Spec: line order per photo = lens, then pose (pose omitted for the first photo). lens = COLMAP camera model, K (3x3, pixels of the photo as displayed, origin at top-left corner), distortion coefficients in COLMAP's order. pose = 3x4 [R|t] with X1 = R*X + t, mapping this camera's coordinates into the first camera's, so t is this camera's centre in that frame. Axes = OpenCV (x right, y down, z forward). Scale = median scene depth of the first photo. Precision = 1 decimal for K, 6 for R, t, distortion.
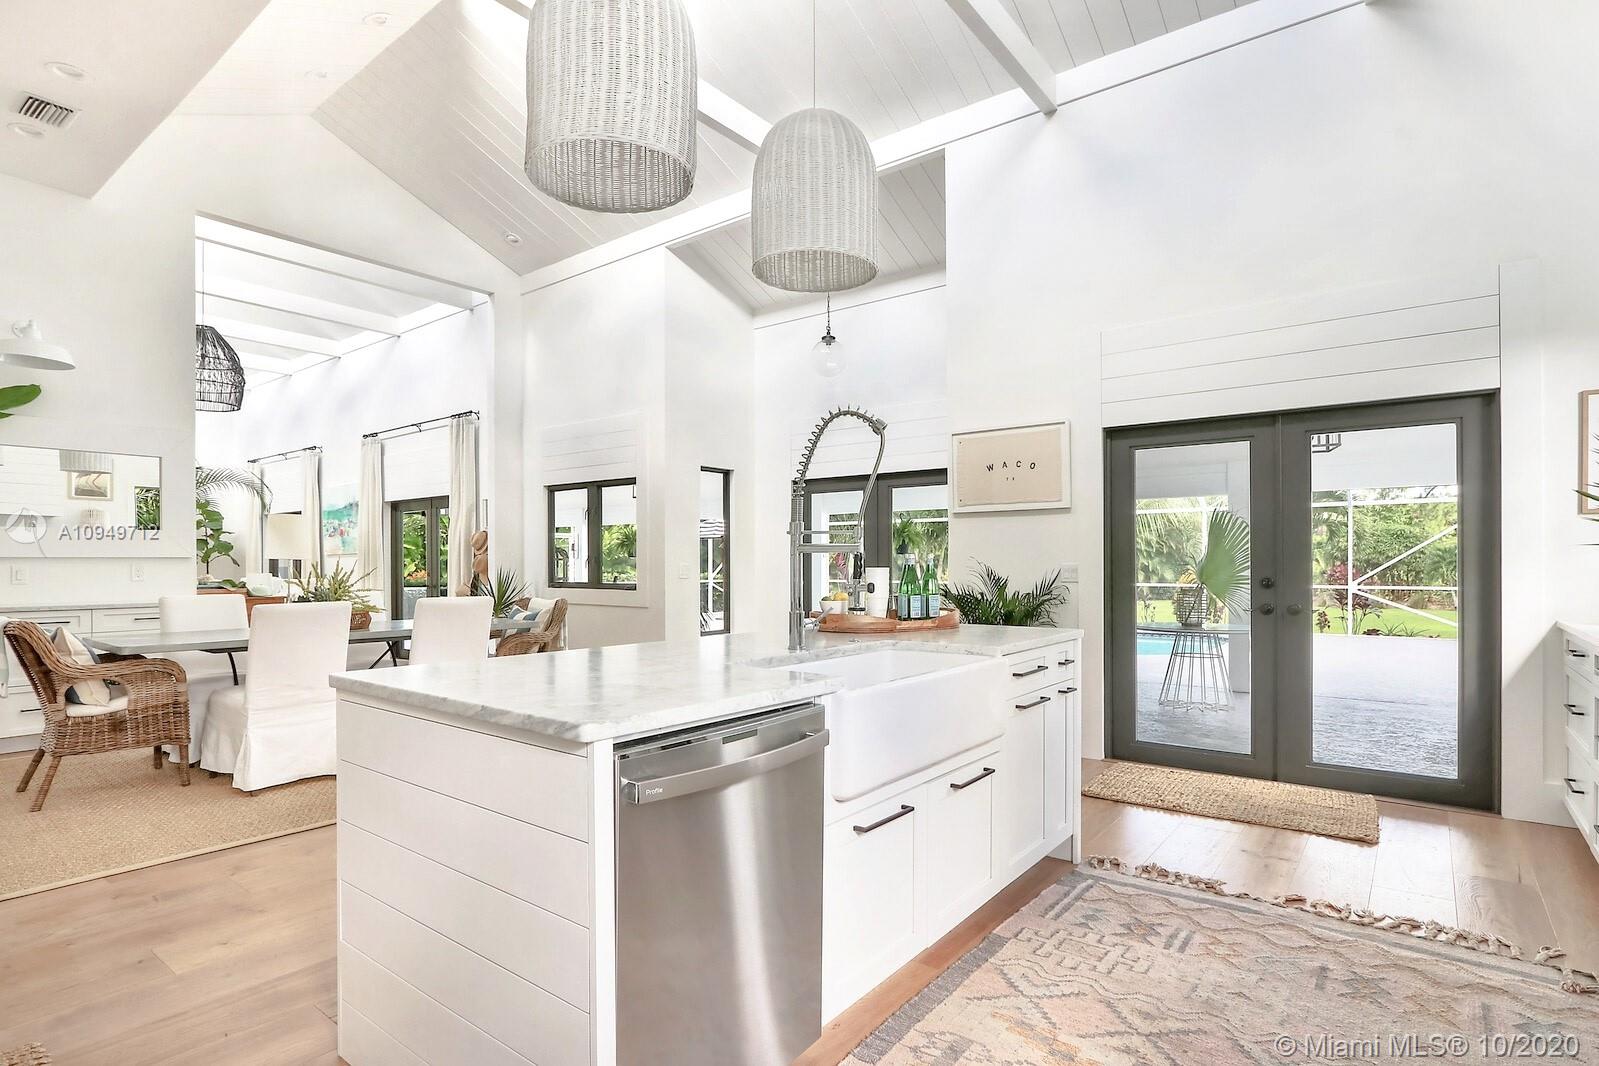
lens RADIAL K [[800.4, 0, 794.0], [0, 800.4, 562.5], [0, 0, 1]] dist [-0.001364, 0.004945]
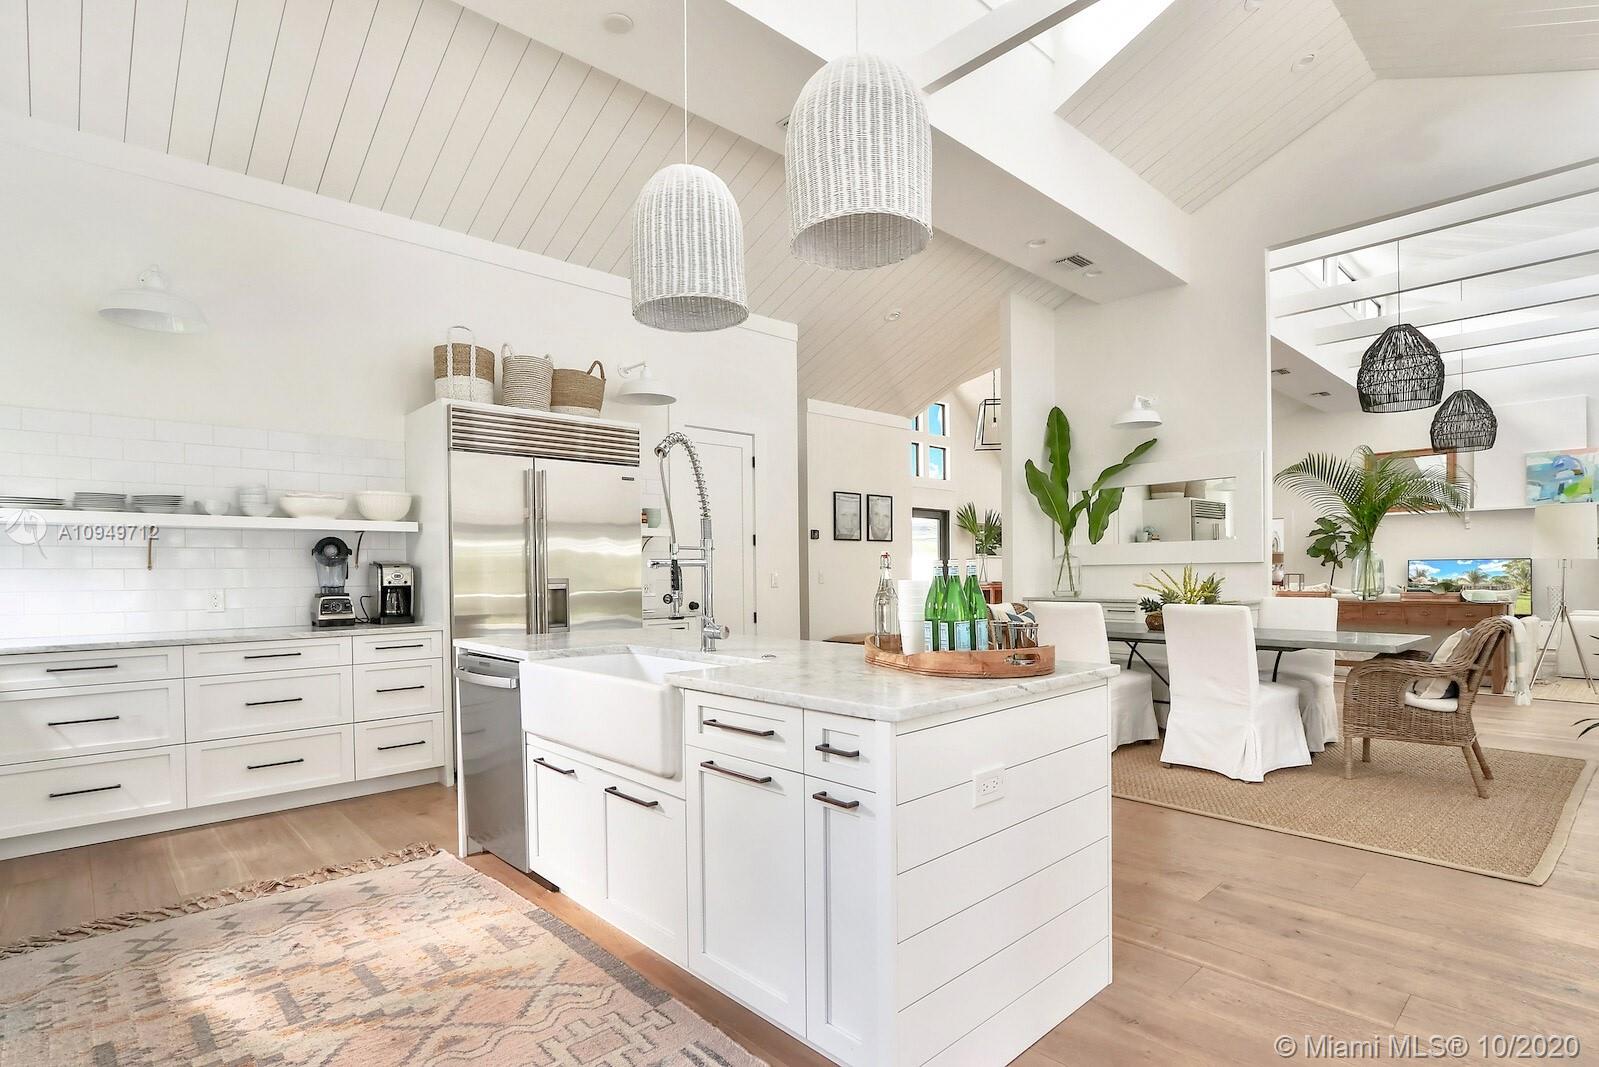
lens RADIAL K [[800.4, 0, 788.7], [0, 800.4, 584.7], [0, 0, 1]] dist [-0.001364, 0.004945]
pose [[-0.158952, 0.018238, -0.987118, 1.193500], [0.007429, 0.999823, 0.017277, 0.000738], [0.987258, -0.004588, -0.159059, 1.402082]]
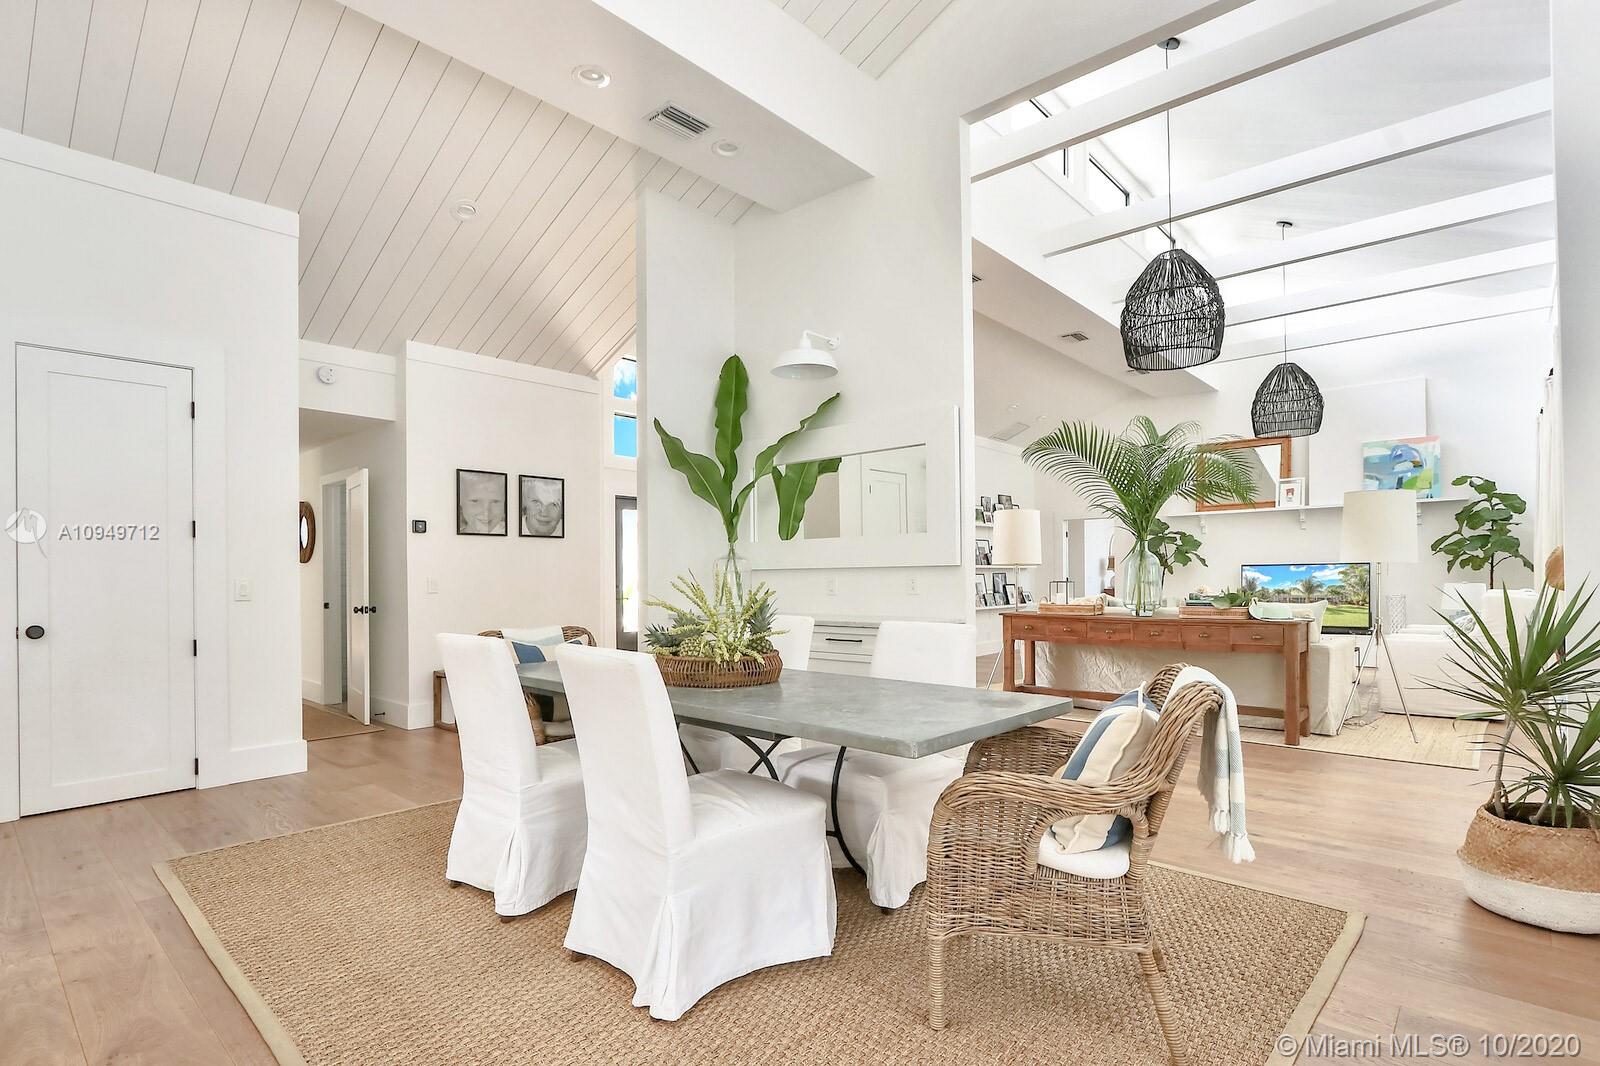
lens RADIAL K [[800.9, 0, 776.9], [0, 800.9, 571.2], [0, 0, 1]] dist [-0.001364, 0.004945]
pose [[-0.086141, -0.006207, -0.996264, 0.075515], [0.004926, 0.999966, -0.006656, 0.008273], [0.996271, -0.005481, -0.086108, 2.374457]]
